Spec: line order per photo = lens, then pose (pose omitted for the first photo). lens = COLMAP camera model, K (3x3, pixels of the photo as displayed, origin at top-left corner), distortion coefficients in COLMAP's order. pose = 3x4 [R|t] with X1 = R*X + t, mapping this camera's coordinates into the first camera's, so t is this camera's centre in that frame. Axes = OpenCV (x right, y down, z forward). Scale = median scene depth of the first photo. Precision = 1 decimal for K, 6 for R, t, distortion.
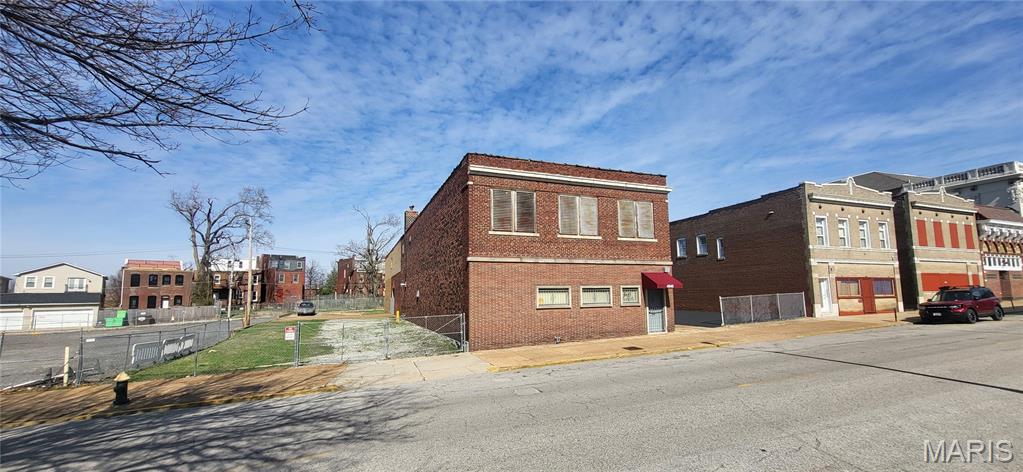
lens RADIAL K [[403.9, 0, 506.7], [0, 403.9, 251.7], [0, 0, 1]] dist [0.000060, -0.001134]
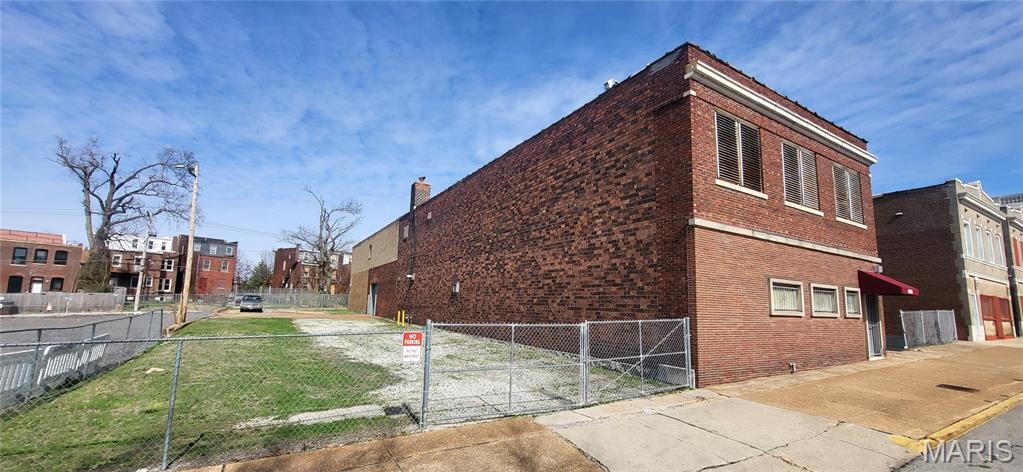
lens RADIAL K [[403.9, 0, 506.8], [0, 403.9, 253.2], [0, 0, 1]] dist [0.000060, -0.001134]
pose [[0.984775, 0.069364, 0.159397, -0.369200], [-0.066614, 0.997524, -0.022537, 0.077399], [-0.160566, 0.011575, 0.986957, 0.410721]]
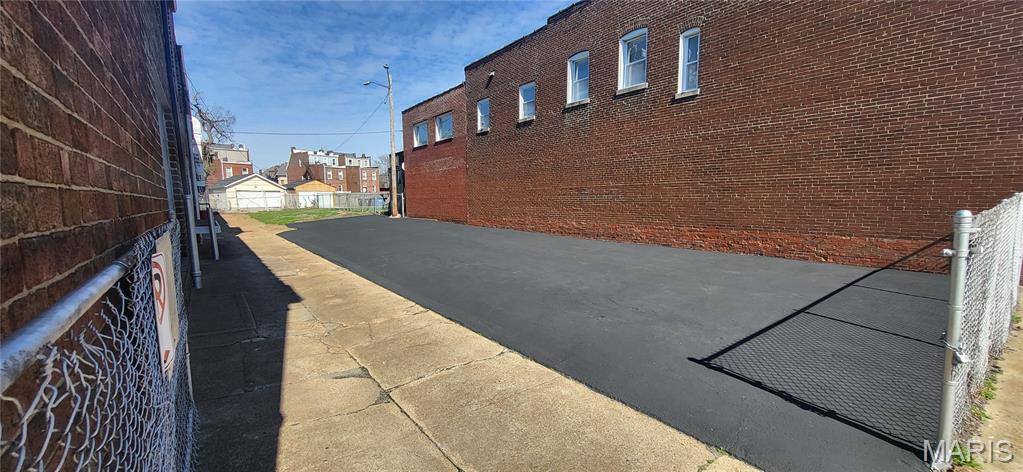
lens RADIAL K [[403.9, 0, 504.1], [0, 403.9, 254.7], [0, 0, 1]] dist [0.000060, -0.001134]
pose [[0.963251, -0.030809, 0.266828, 0.430859], [-0.034506, 0.970975, 0.236680, 0.112401], [-0.266375, -0.237189, 0.934230, 1.040648]]
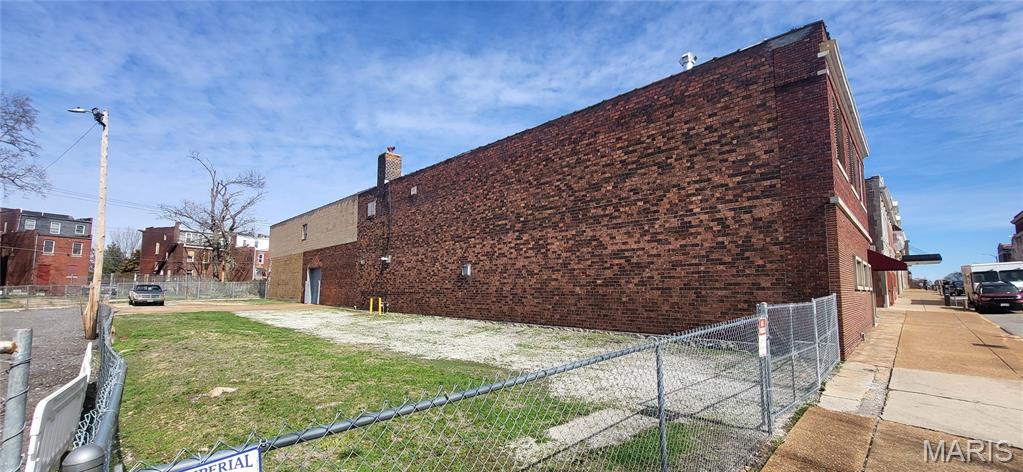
lens RADIAL K [[403.9, 0, 505.3], [0, 403.9, 251.8], [0, 0, 1]] dist [0.000060, -0.001134]
pose [[0.913079, 0.060977, 0.403198, -0.631961], [-0.065671, 0.997839, -0.002187, 0.104301], [-0.402460, -0.024481, 0.915110, 0.559139]]
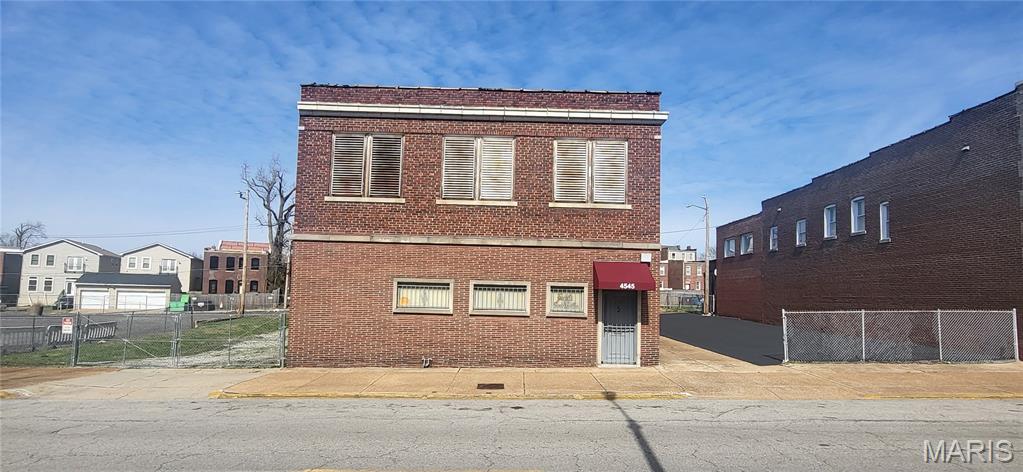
lens RADIAL K [[554.6, 0, 506.5], [0, 554.6, 248.6], [0, 0, 1]] dist [-0.000107, -0.000879]
pose [[0.928926, 0.009267, -0.370150, 0.512212], [0.001025, 0.999619, 0.027599, 0.010477], [0.370265, -0.026017, 0.928562, 0.203573]]
